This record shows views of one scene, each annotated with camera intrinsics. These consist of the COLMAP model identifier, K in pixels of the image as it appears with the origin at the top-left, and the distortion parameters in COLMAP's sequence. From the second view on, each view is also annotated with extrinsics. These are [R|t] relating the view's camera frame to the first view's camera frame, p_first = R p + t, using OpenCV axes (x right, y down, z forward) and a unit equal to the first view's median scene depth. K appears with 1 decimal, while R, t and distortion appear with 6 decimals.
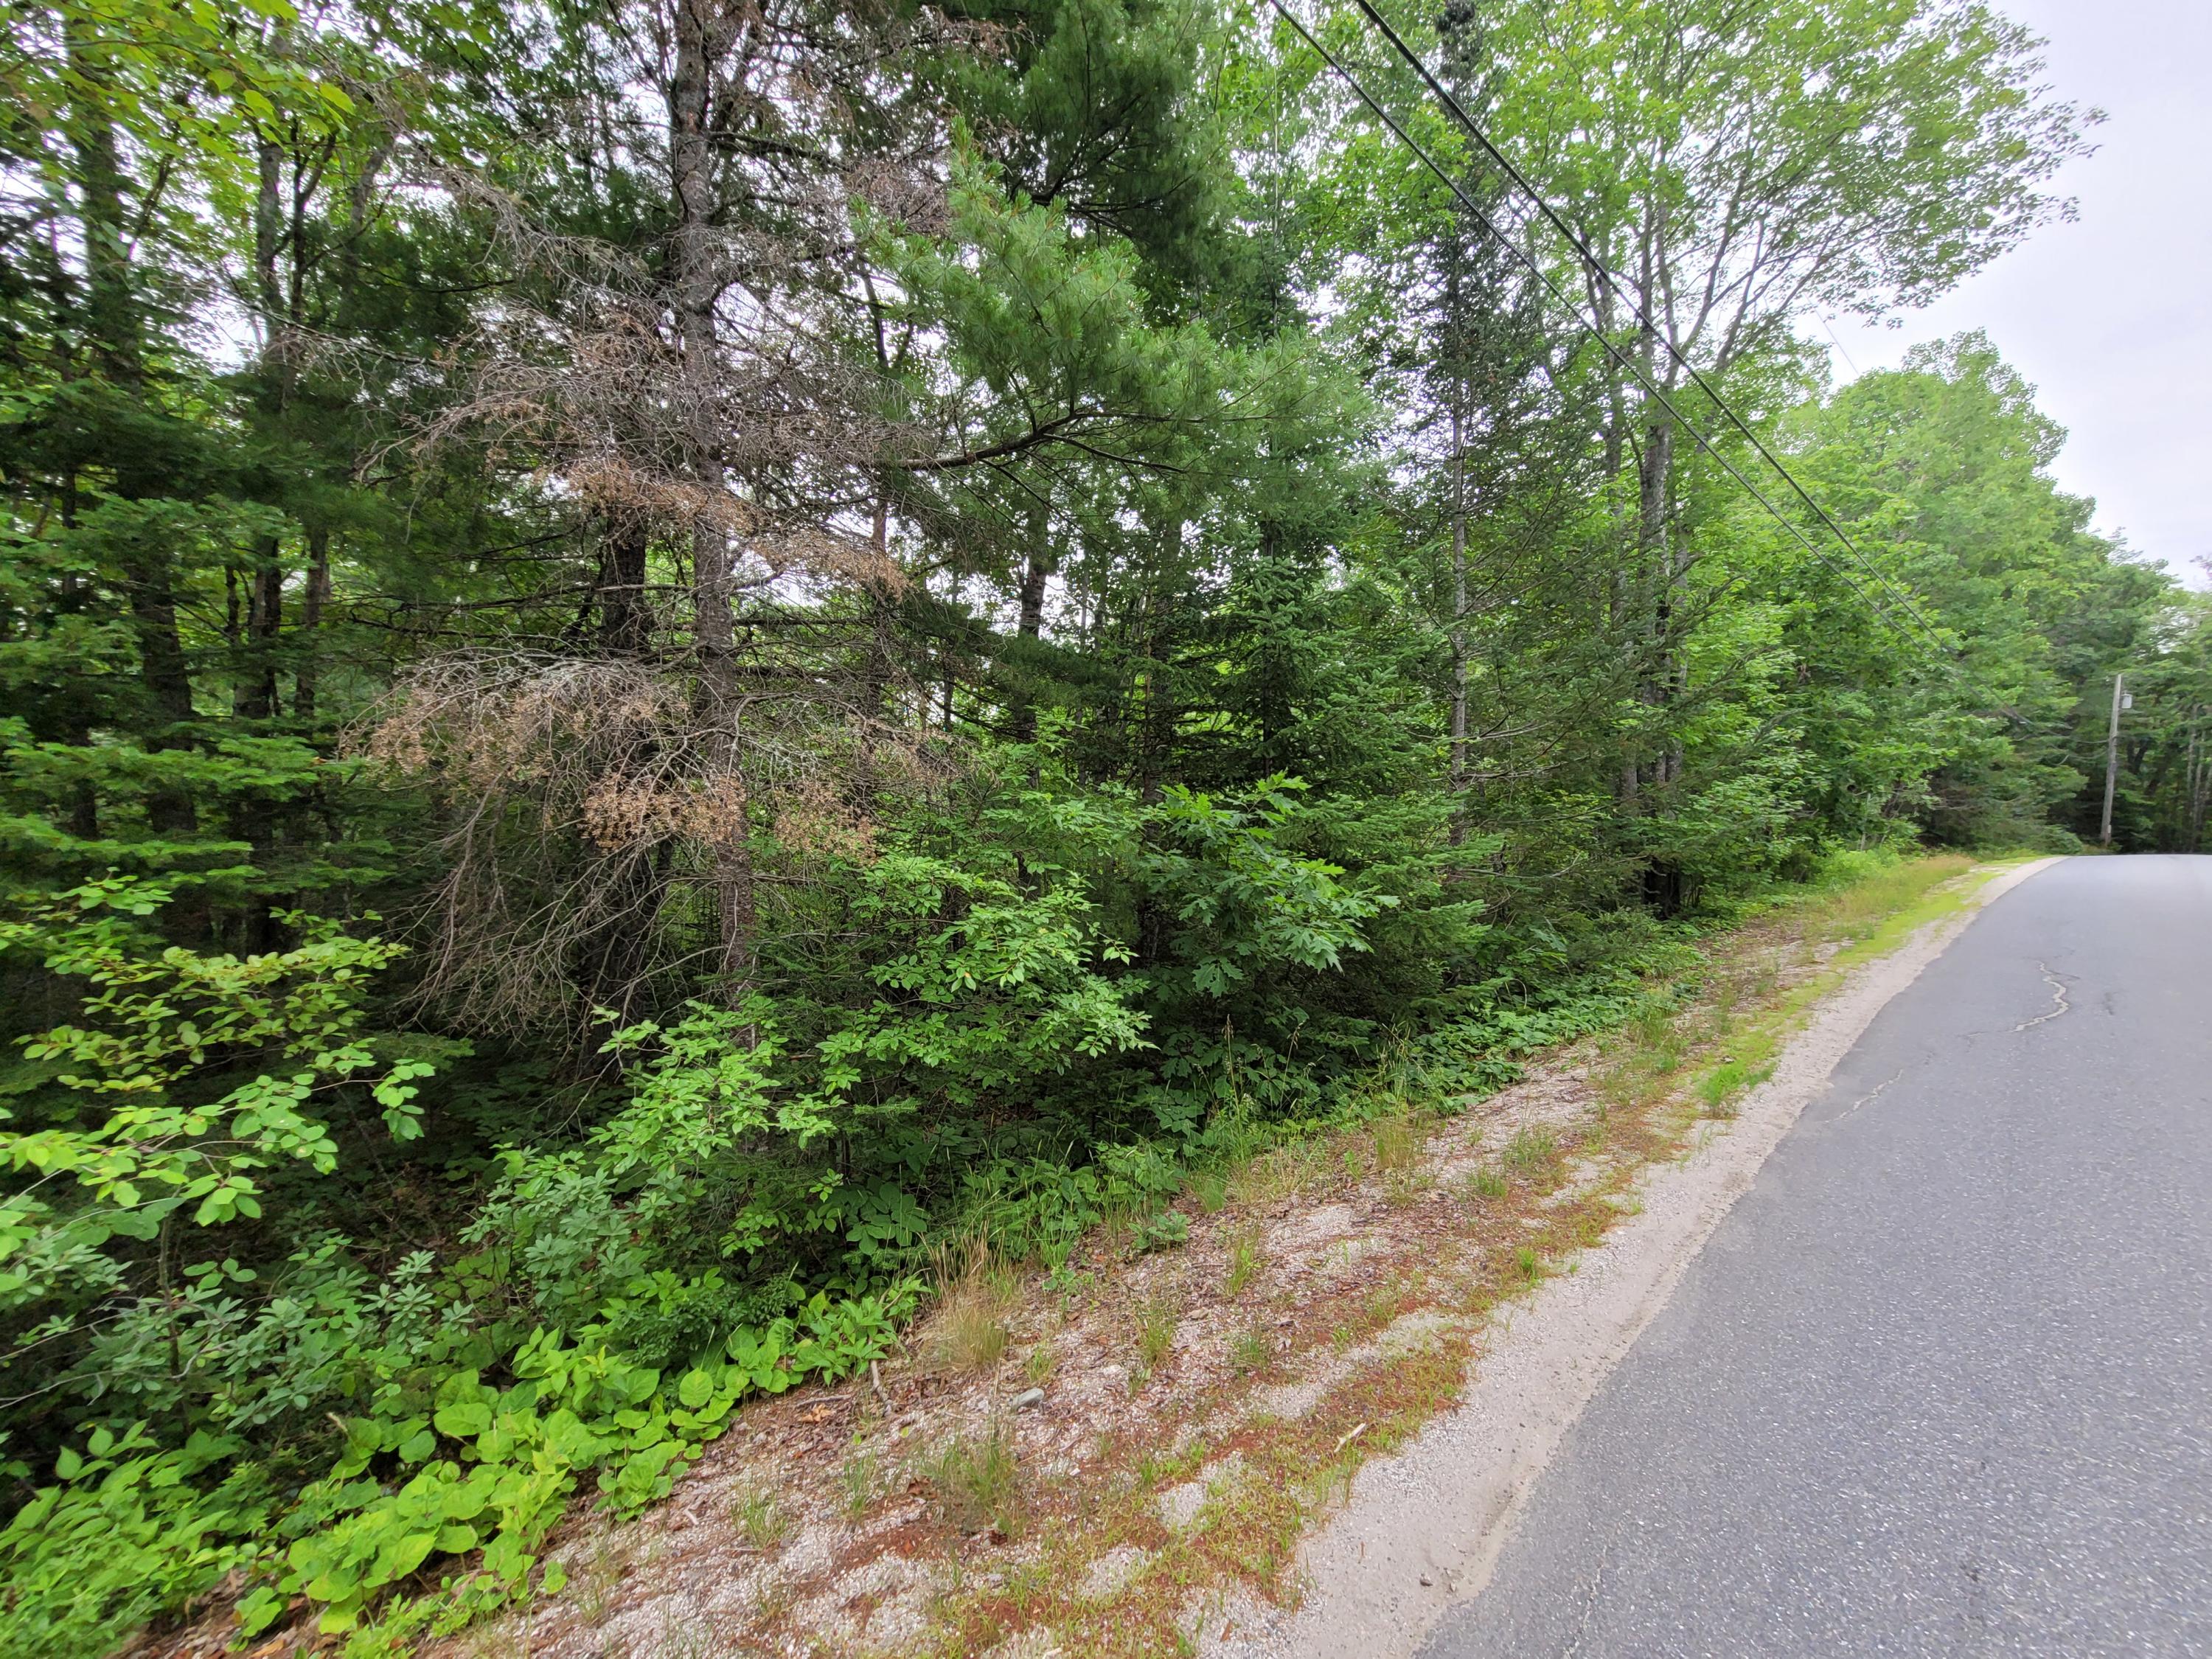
lens RADIAL K [[897.2, 0, 1103.2], [0, 897.2, 829.7], [0, 0, 1]] dist [-0.002939, -0.000340]
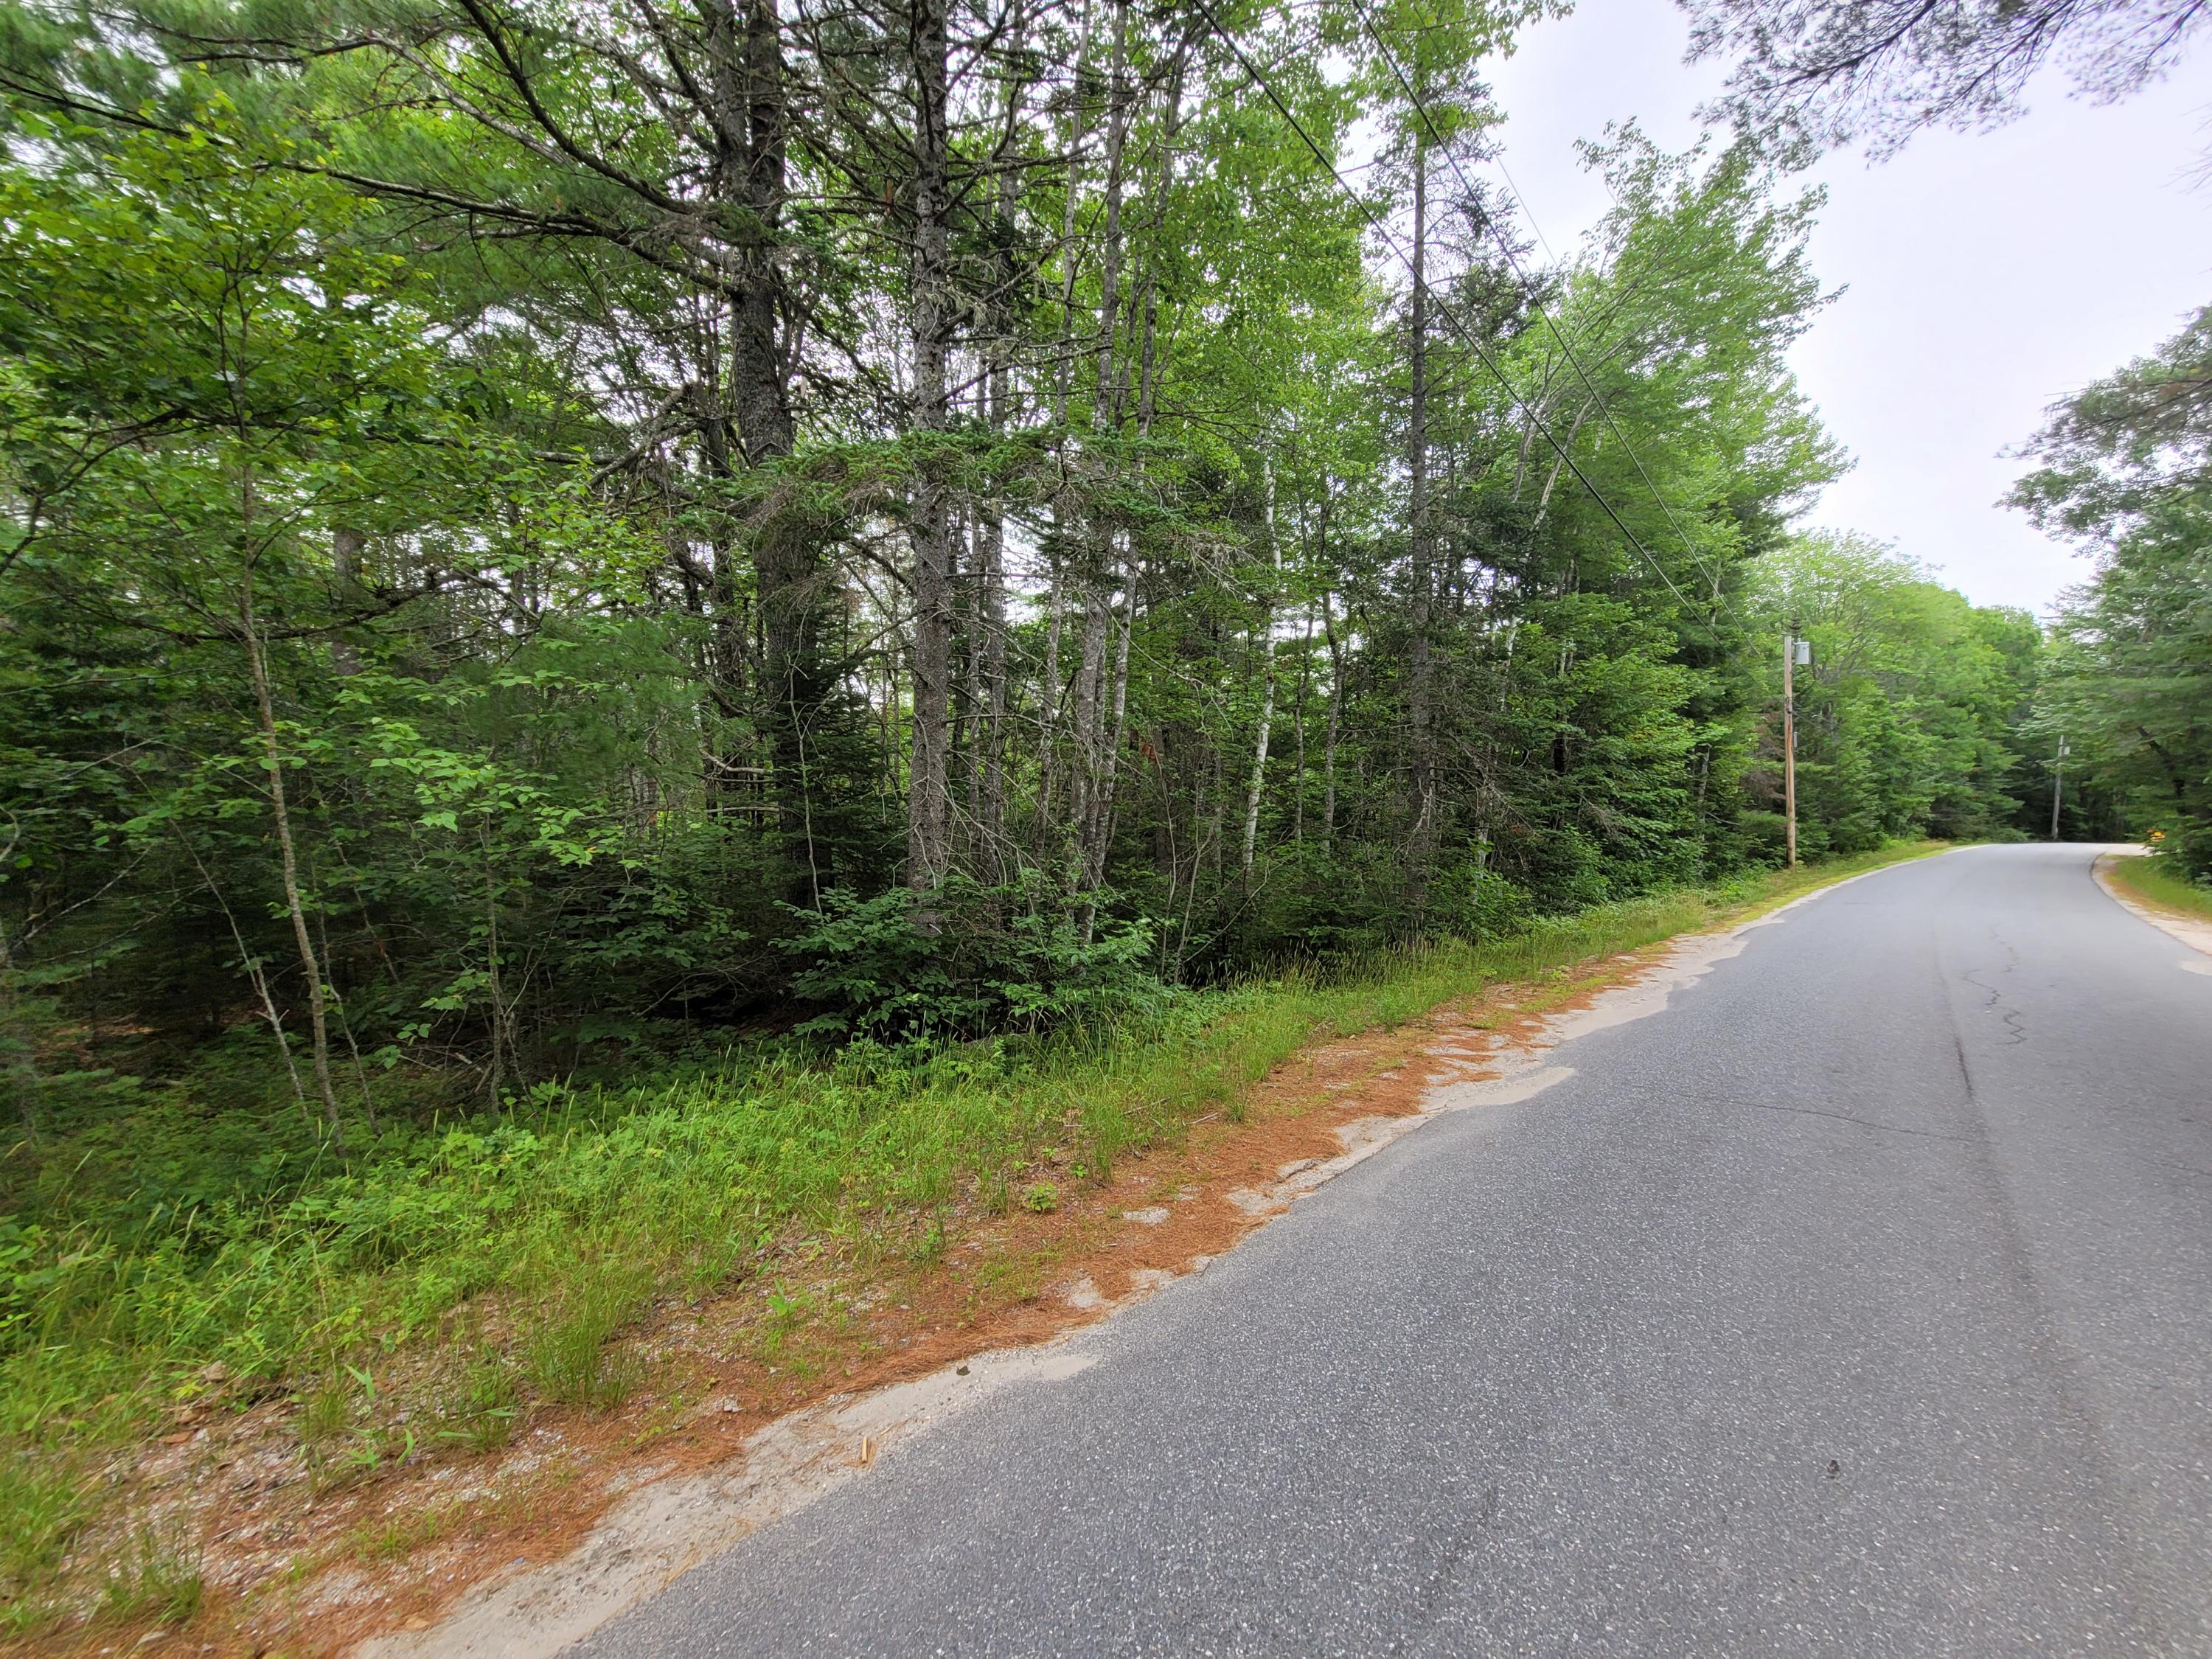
lens RADIAL K [[897.2, 0, 1096.7], [0, 897.2, 831.2], [0, 0, 1]] dist [-0.002939, -0.000340]
pose [[0.999760, -0.002684, -0.021763, -1.917850], [0.002587, 0.999987, -0.004460, 0.014026], [0.021775, 0.004403, 0.999753, -2.218557]]
